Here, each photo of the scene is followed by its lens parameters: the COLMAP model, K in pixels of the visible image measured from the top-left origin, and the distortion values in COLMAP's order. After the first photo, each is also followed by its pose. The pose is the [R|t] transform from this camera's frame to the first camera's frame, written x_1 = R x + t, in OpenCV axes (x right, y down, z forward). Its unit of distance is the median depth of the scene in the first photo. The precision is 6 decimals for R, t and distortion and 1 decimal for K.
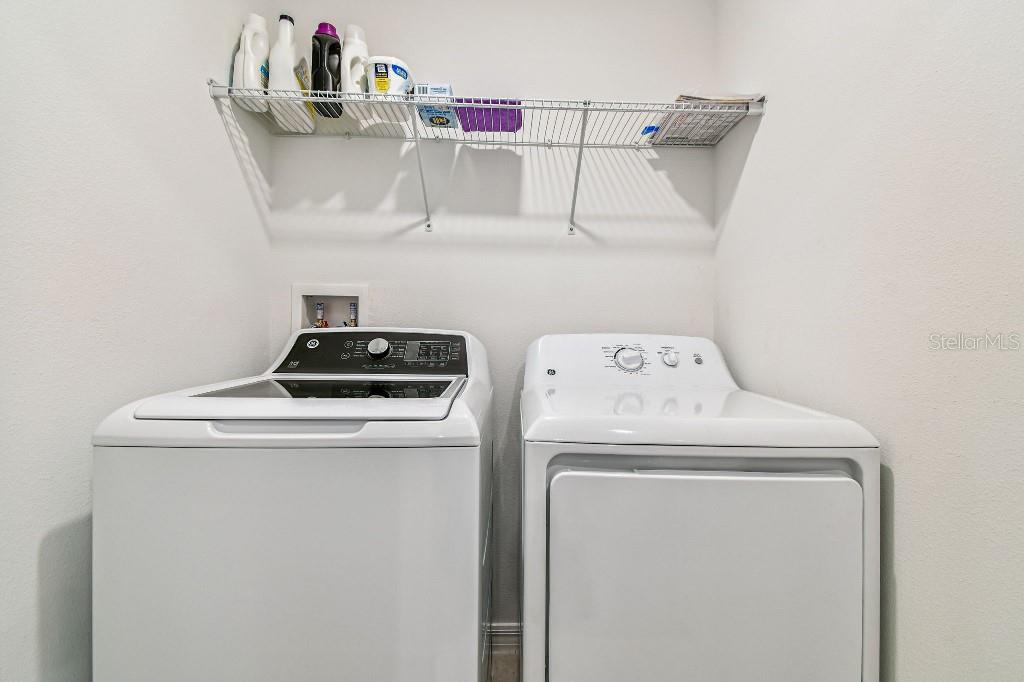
lens RADIAL K [[447.8, 0, 516.0], [0, 447.8, 335.4], [0, 0, 1]] dist [0.030309, -0.013331]
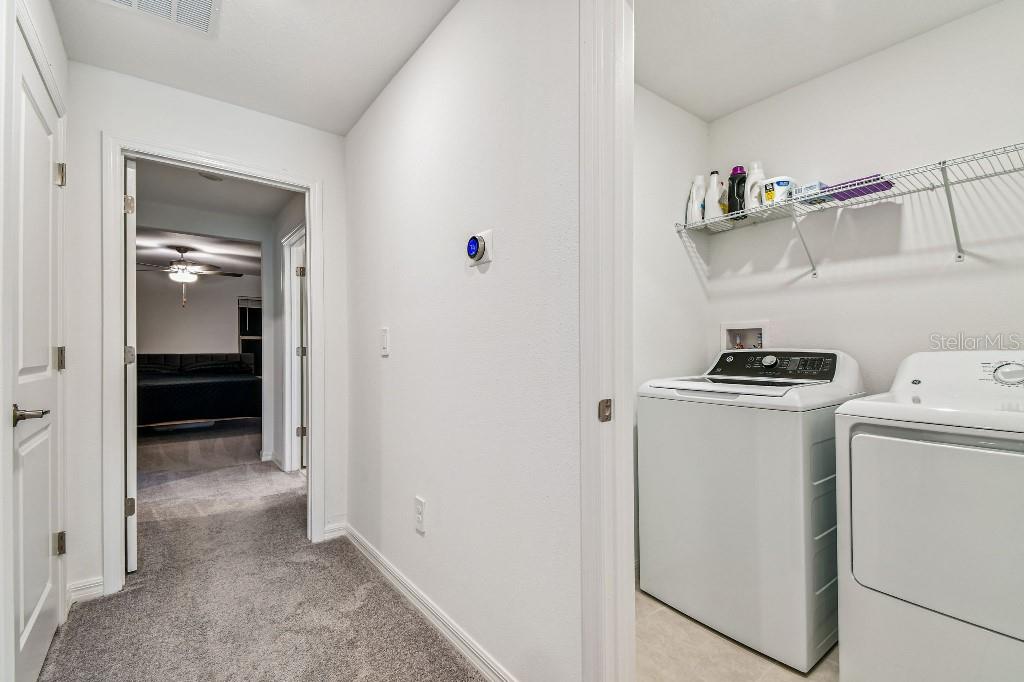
lens RADIAL K [[447.8, 0, 521.1], [0, 447.8, 345.3], [0, 0, 1]] dist [0.030309, -0.013331]
pose [[0.586300, -0.023653, -0.809749, 0.437221], [0.004435, 0.999652, -0.025989, 0.007675], [0.810082, 0.011646, 0.586201, -0.596194]]
